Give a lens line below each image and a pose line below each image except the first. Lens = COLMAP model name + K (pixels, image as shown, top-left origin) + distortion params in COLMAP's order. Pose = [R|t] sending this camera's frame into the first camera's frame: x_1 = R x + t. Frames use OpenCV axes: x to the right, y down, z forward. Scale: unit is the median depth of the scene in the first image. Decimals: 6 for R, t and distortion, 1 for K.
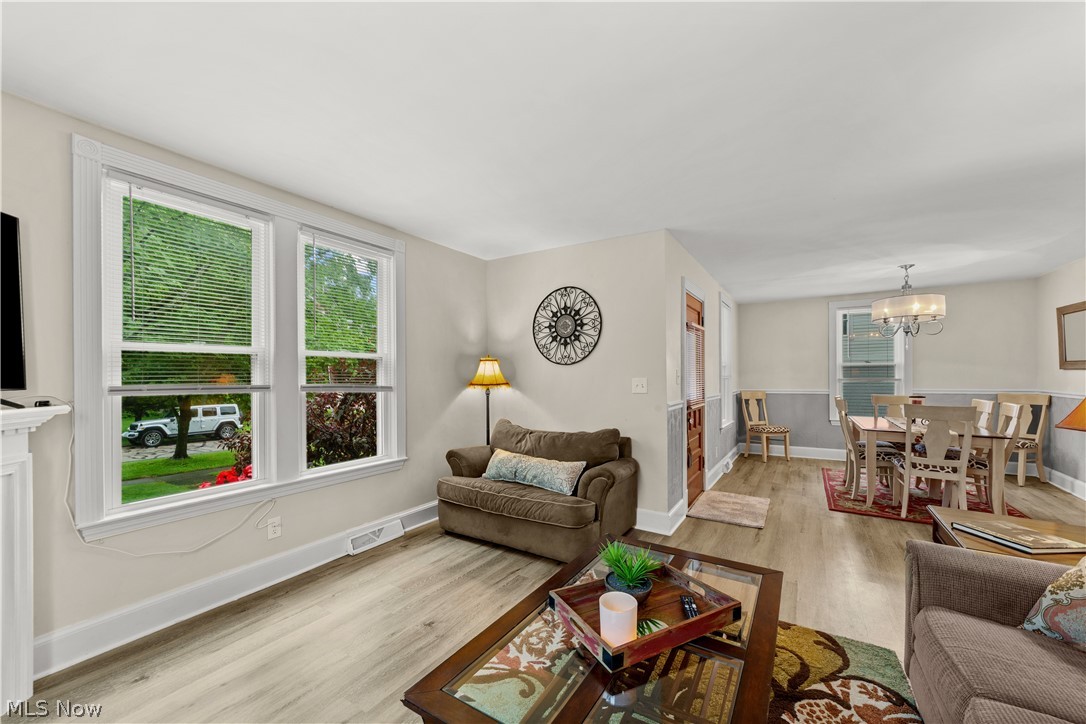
lens RADIAL K [[422.0, 0, 535.2], [0, 422.0, 375.9], [0, 0, 1]] dist [-0.001603, -0.000125]
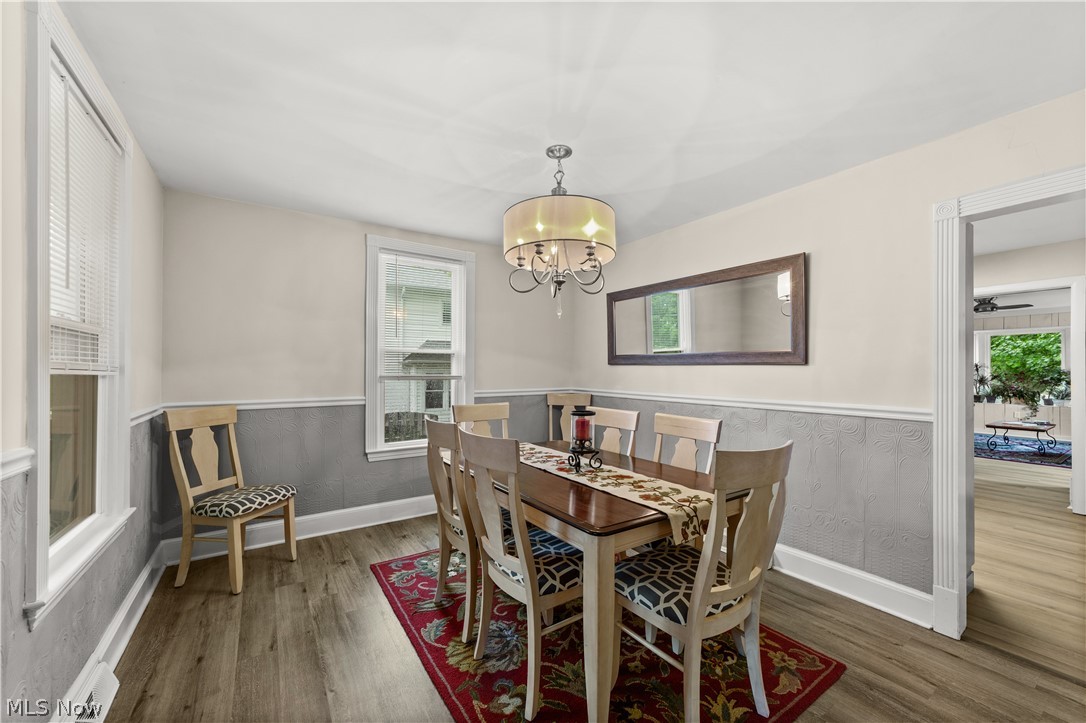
lens RADIAL K [[419.8, 0, 539.1], [0, 419.8, 370.5], [0, 0, 1]] dist [-0.002147, 0.000713]
pose [[0.390673, 0.005649, 0.920512, 0.395696], [-0.006765, 0.999972, -0.003266, 0.001015], [-0.920505, -0.004952, 0.390700, 0.793707]]
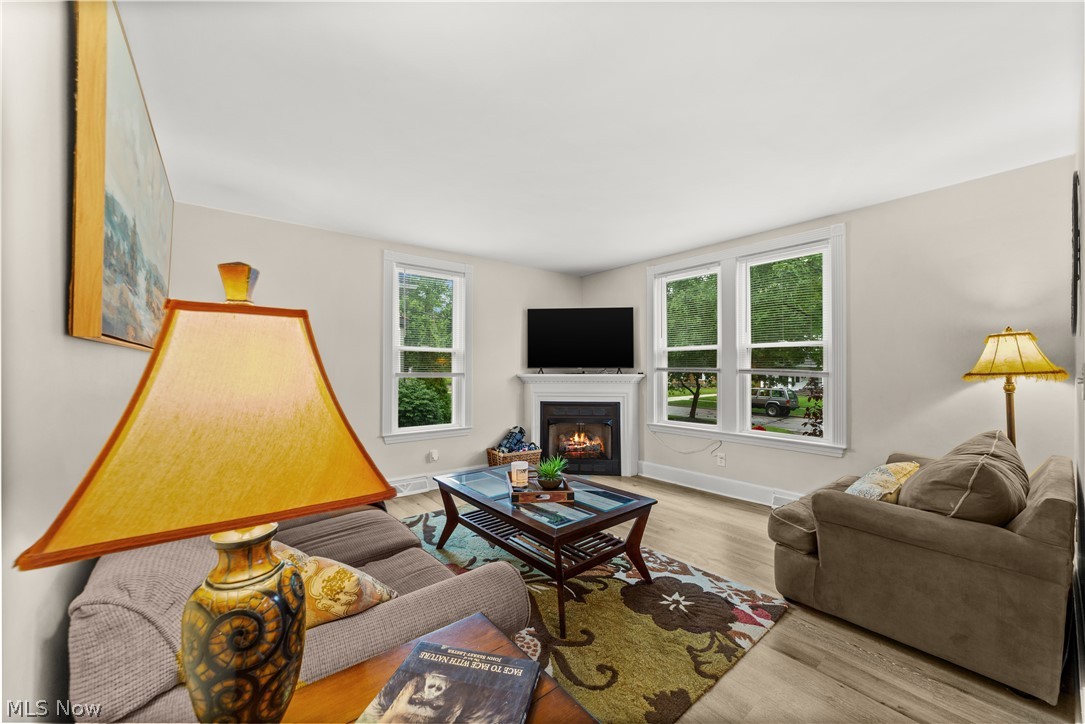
lens RADIAL K [[411.4, 0, 542.5], [0, 411.4, 362.0], [0, 0, 1]] dist [0.014024, 0.000300]
pose [[-0.307921, -0.006834, -0.951388, 0.591794], [0.002573, 0.999965, -0.008016, 0.004901], [0.951409, -0.004916, -0.307892, 0.472665]]
